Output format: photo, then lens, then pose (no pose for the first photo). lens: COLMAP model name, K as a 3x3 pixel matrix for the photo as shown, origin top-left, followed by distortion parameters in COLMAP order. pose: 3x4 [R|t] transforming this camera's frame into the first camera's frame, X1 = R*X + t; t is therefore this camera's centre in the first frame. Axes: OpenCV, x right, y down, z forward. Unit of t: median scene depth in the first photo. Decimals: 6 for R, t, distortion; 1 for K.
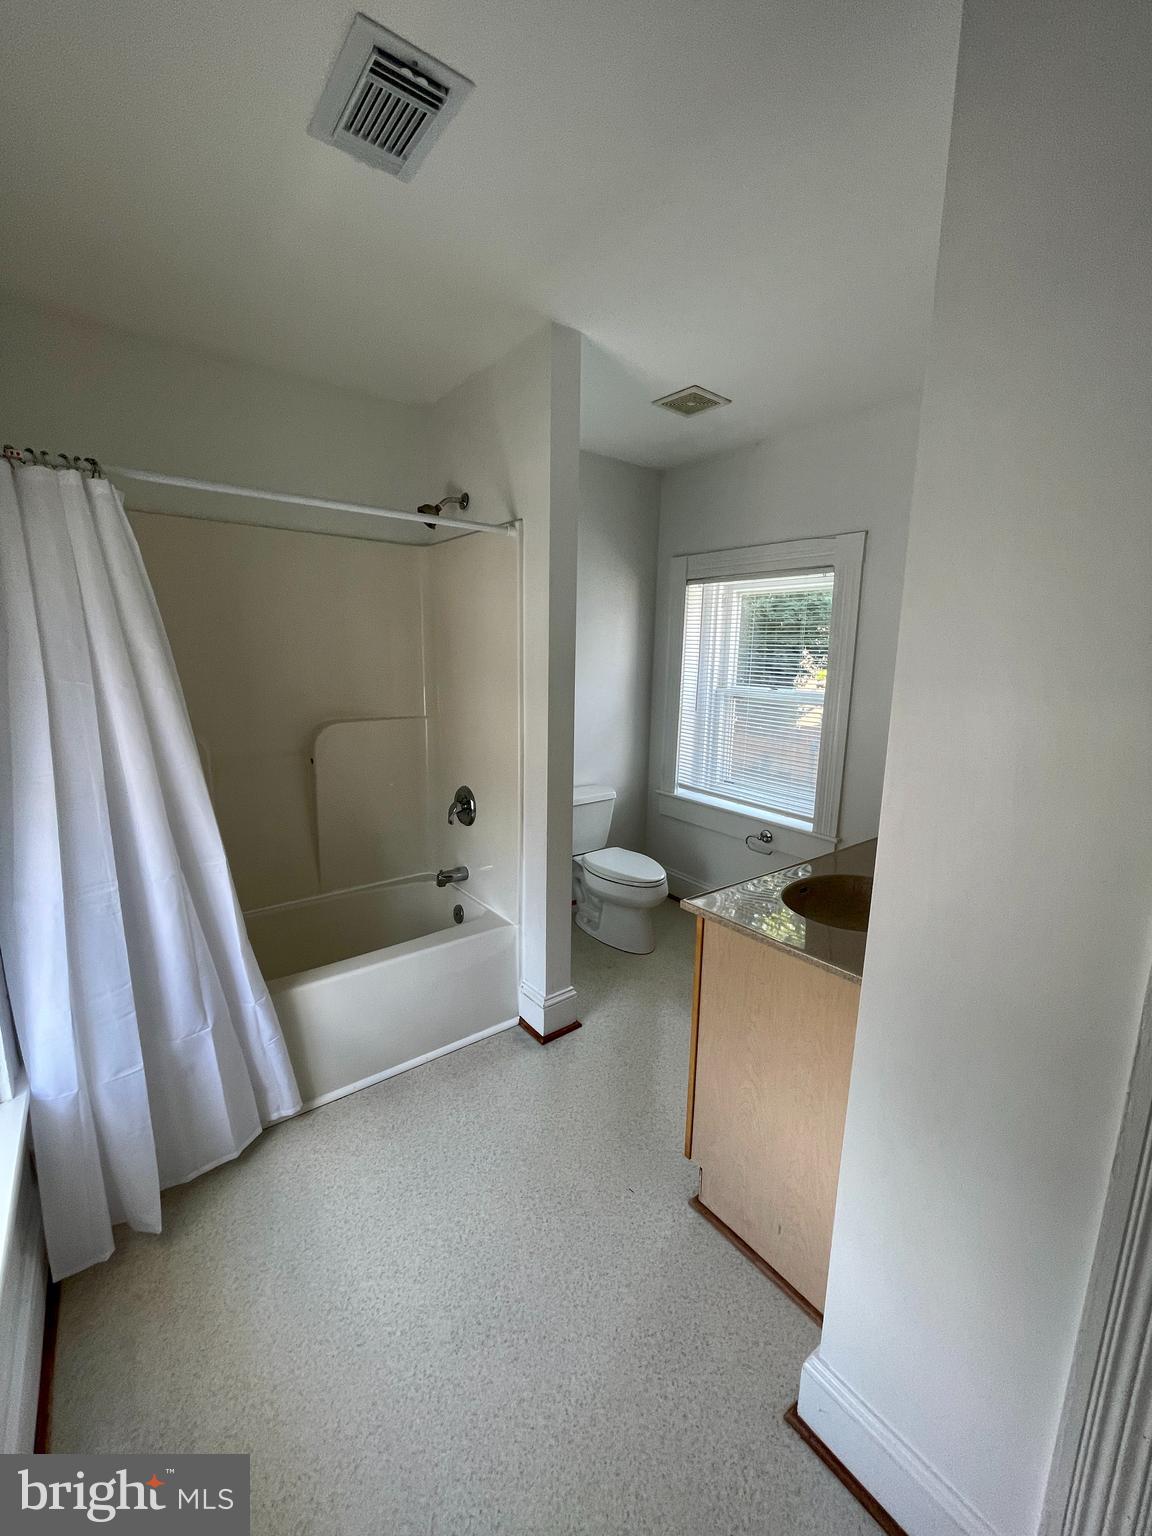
lens RADIAL K [[619.3, 0, 577.9], [0, 619.3, 760.8], [0, 0, 1]] dist [0.005076, -0.002209]
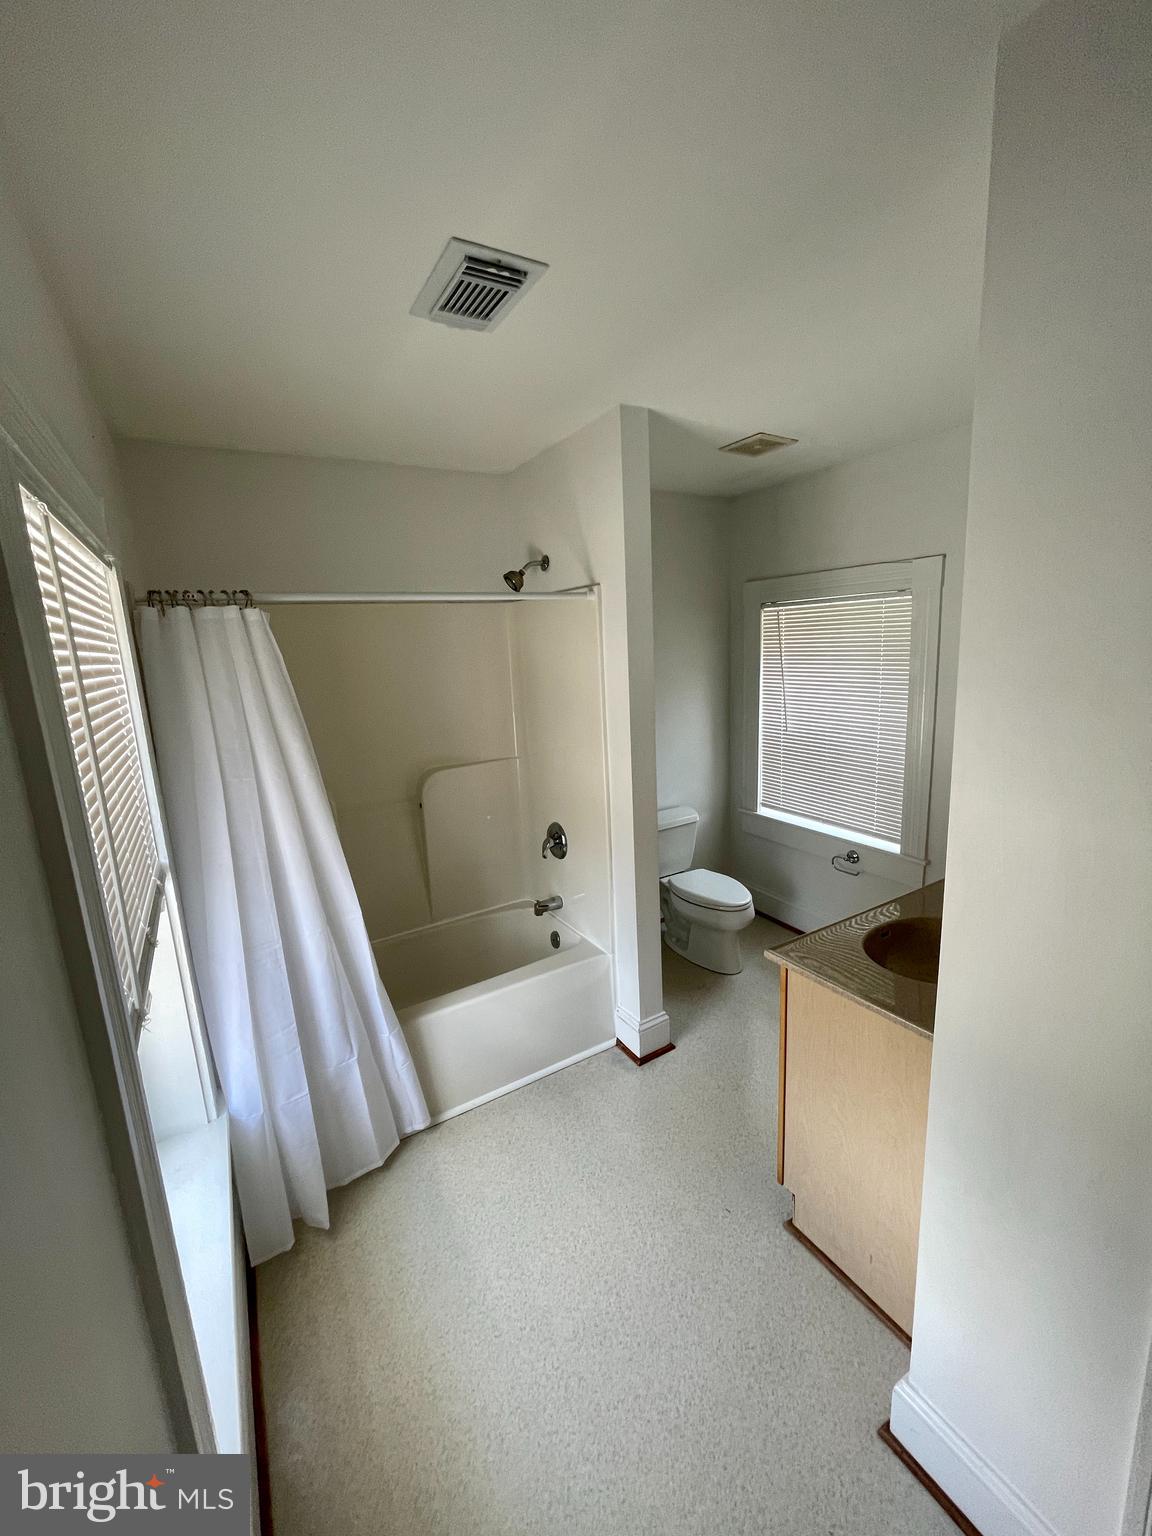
lens RADIAL K [[619.3, 0, 578.8], [0, 619.3, 762.4], [0, 0, 1]] dist [0.005076, -0.002209]
pose [[0.990917, -0.041589, -0.127883, -0.001654], [0.043468, 0.998984, 0.011934, -0.120085], [0.127257, -0.017385, 0.991717, -0.099964]]
